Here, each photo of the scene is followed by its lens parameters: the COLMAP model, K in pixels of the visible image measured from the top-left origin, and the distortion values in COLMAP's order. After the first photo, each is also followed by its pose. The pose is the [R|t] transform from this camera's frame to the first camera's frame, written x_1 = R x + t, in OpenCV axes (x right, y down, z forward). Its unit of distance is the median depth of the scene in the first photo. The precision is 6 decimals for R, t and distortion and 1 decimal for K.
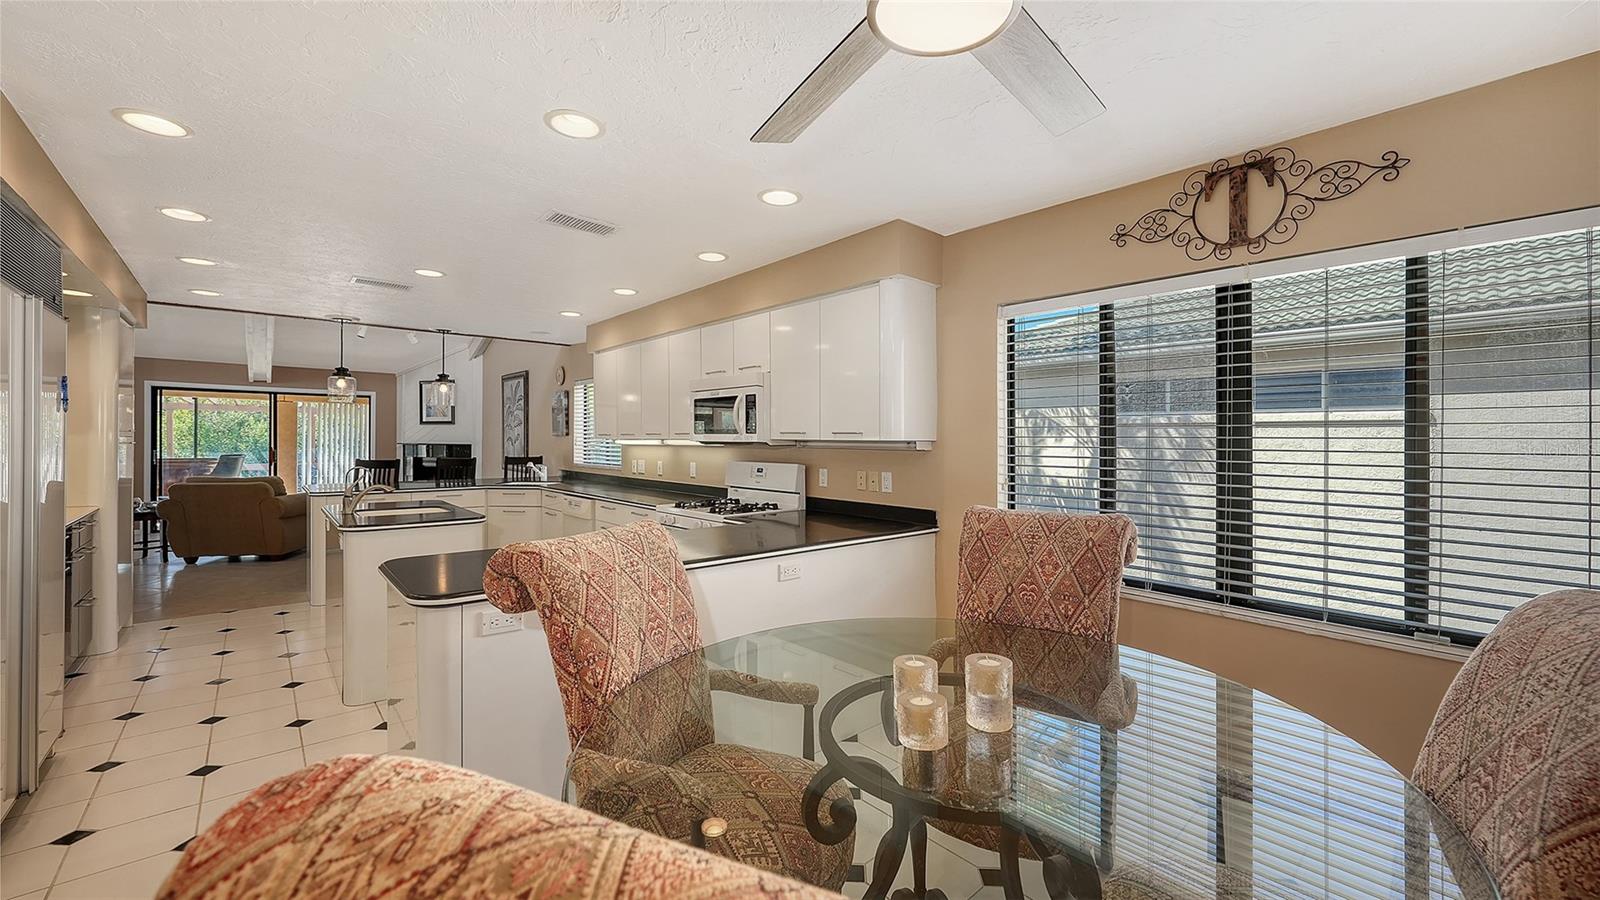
lens RADIAL K [[627.2, 0, 800.0], [0, 627.2, 450.0], [0, 0, 1]] dist [0.003244, 0.000134]
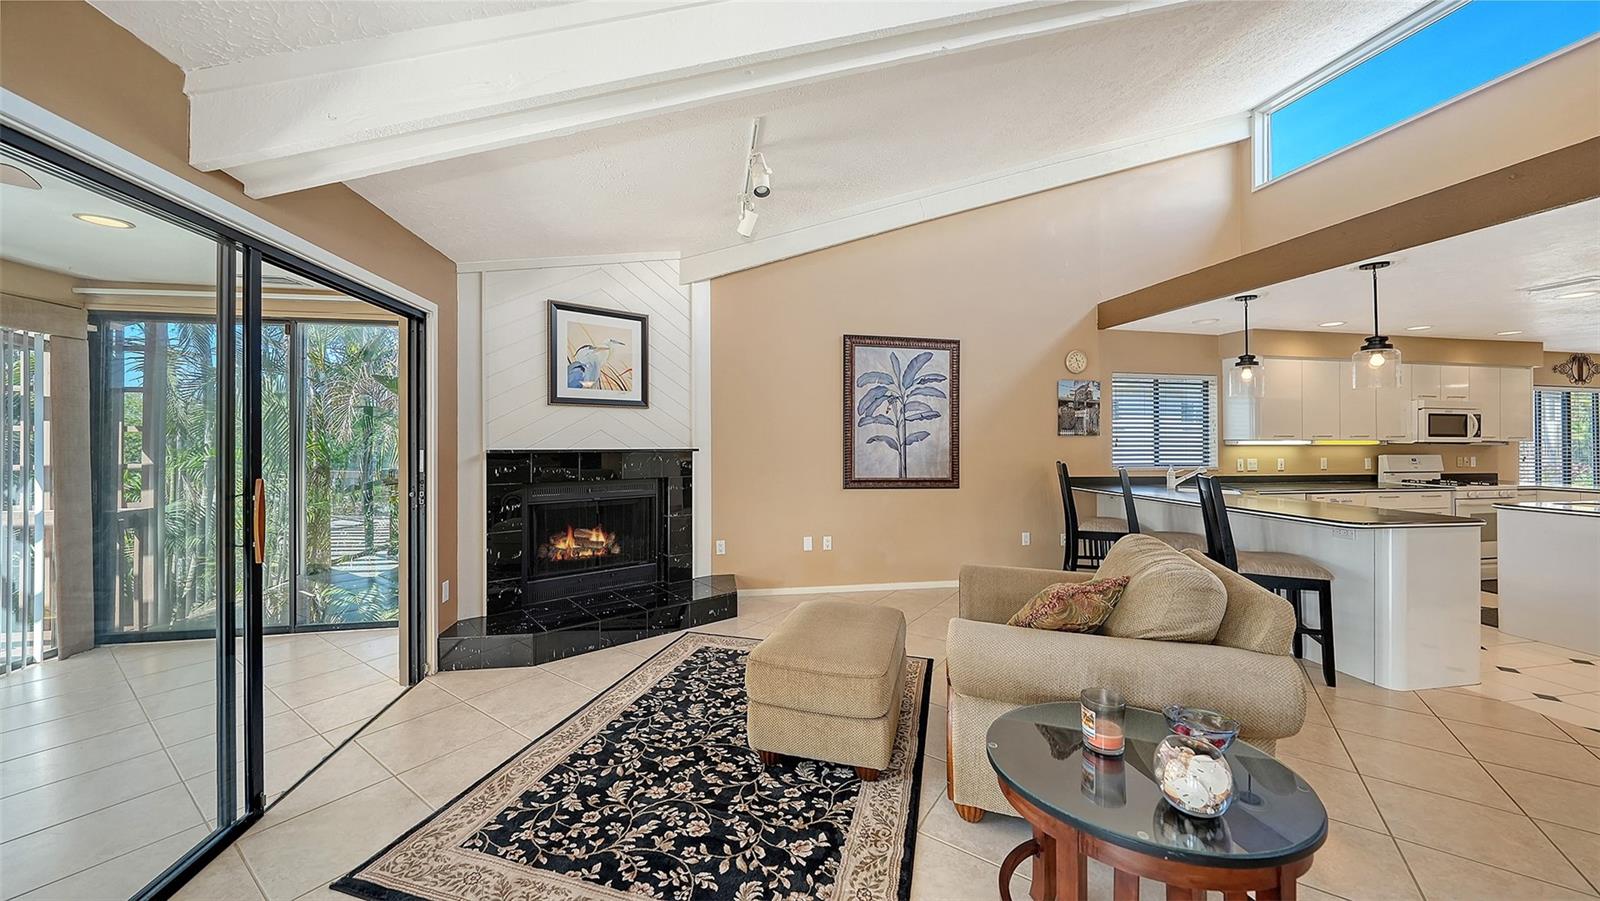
lens RADIAL K [[563.0, 0, 800.0], [0, 563.0, 450.5], [0, 0, 1]] dist [0.000664, 0.000034]
pose [[0.488991, -0.028080, 0.871836, -1.212755], [0.011183, 0.999601, 0.025923, -0.026576], [-0.872217, -0.002927, 0.489111, 0.972678]]
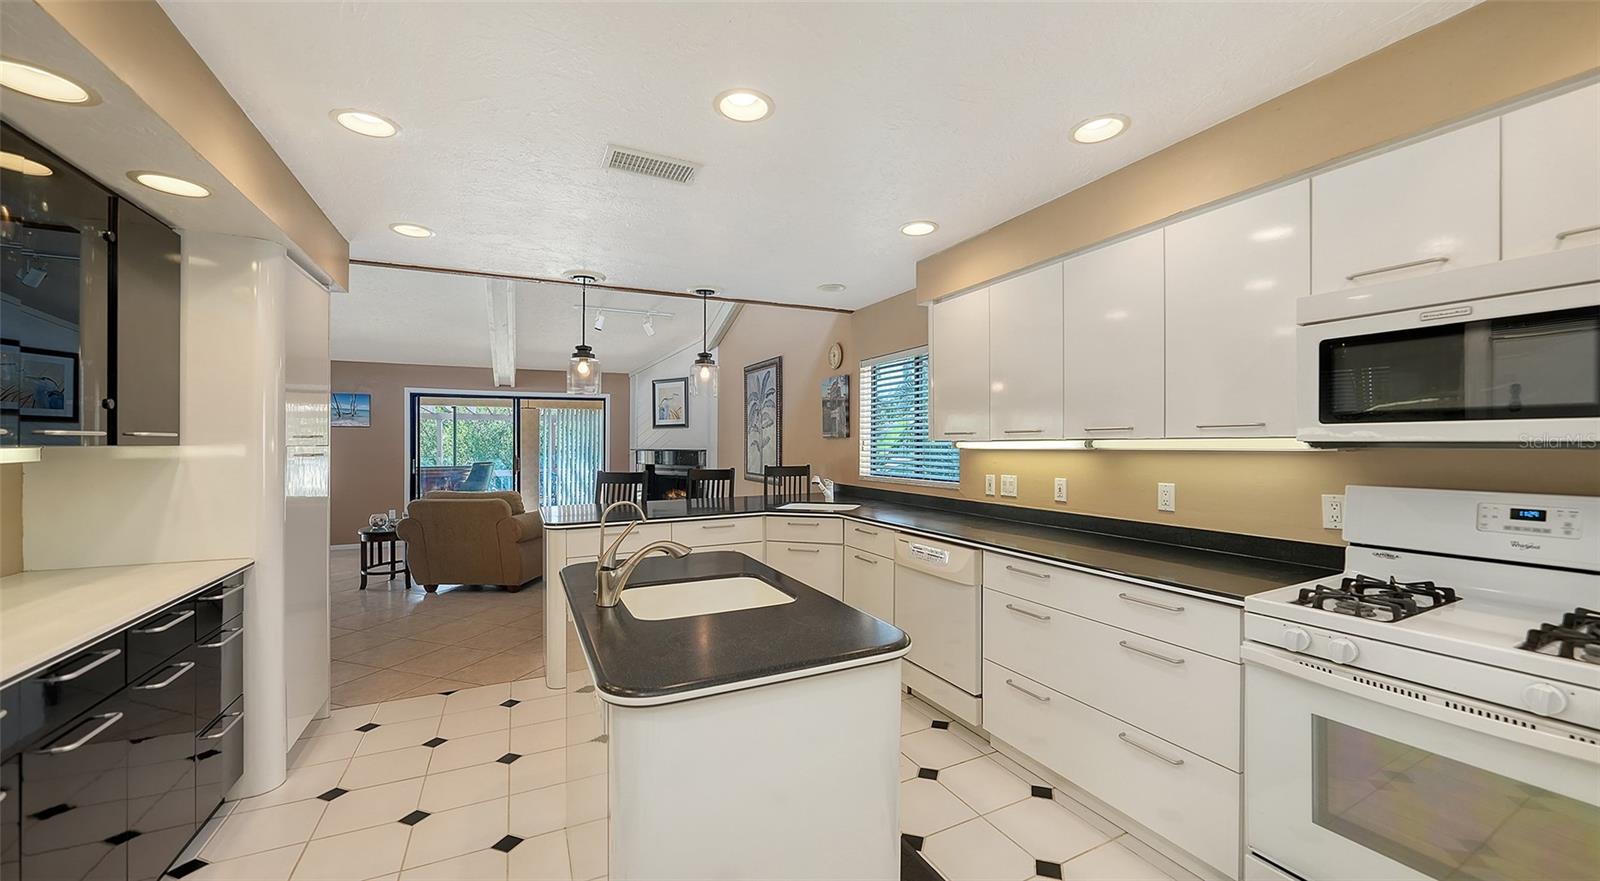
lens RADIAL K [[618.1, 0, 800.0], [0, 618.1, 440.5], [0, 0, 1]] dist [0.000652, 0.000154]
pose [[0.960599, -0.013802, -0.277595, -0.226374], [0.008586, 0.999763, -0.019997, -0.005429], [0.277805, 0.016825, 0.960490, 0.299583]]
